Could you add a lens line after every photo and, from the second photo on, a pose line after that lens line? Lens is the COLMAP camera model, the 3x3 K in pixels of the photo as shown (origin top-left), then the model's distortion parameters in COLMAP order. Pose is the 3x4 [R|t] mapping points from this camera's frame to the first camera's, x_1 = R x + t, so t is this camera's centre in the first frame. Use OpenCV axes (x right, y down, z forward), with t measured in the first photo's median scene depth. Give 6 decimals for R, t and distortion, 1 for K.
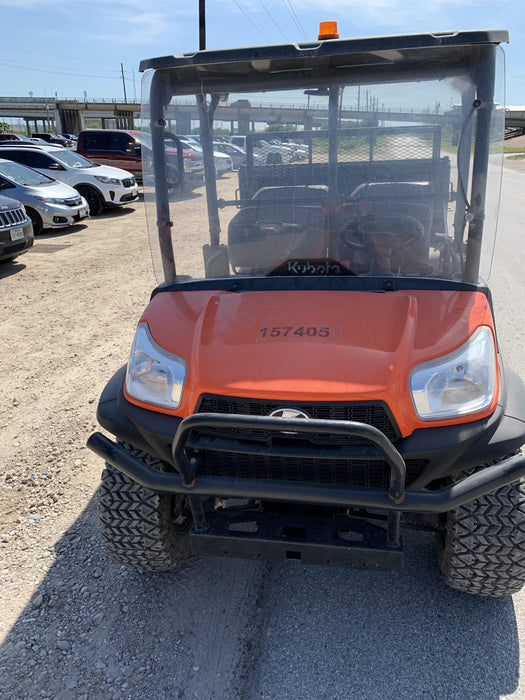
lens RADIAL K [[549.1, 0, 262.5], [0, 549.1, 350.0], [0, 0, 1]] dist [0.004207, -0.003175]
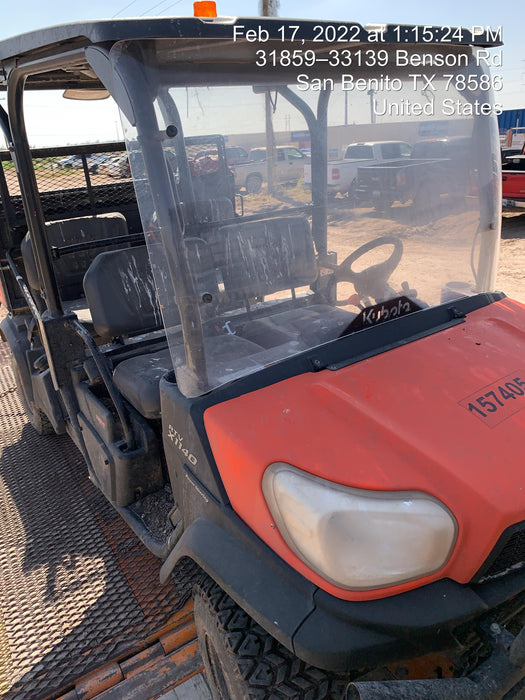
lens RADIAL K [[532.1, 0, 262.5], [0, 532.1, 350.0], [0, 0, 1]] dist [-0.005714, -0.005883]
pose [[0.713429, -0.271716, 0.645902, -0.544038], [0.281618, 0.955223, 0.090780, -0.216973], [-0.641646, 0.117133, 0.758004, 0.540910]]
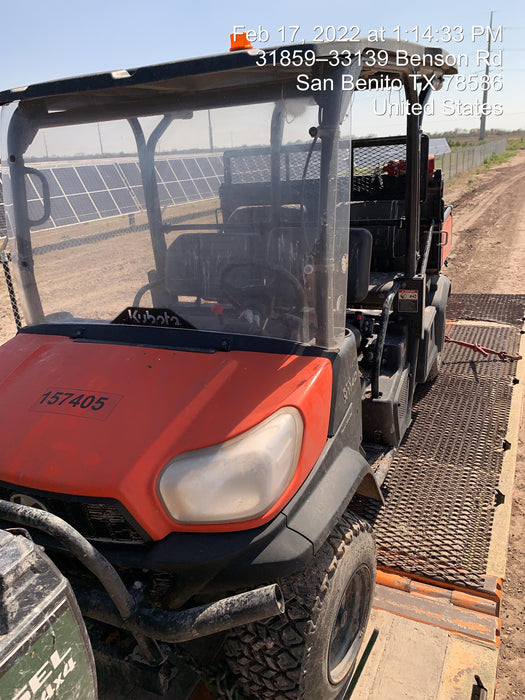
lens RADIAL K [[532.1, 0, 262.5], [0, 532.1, 350.0], [0, 0, 1]] dist [-0.005714, -0.005883]
pose [[0.975883, 0.050000, -0.212492, 0.451778], [-0.047145, 0.998717, 0.018484, -0.121588], [0.213144, -0.008020, 0.976988, 0.194174]]
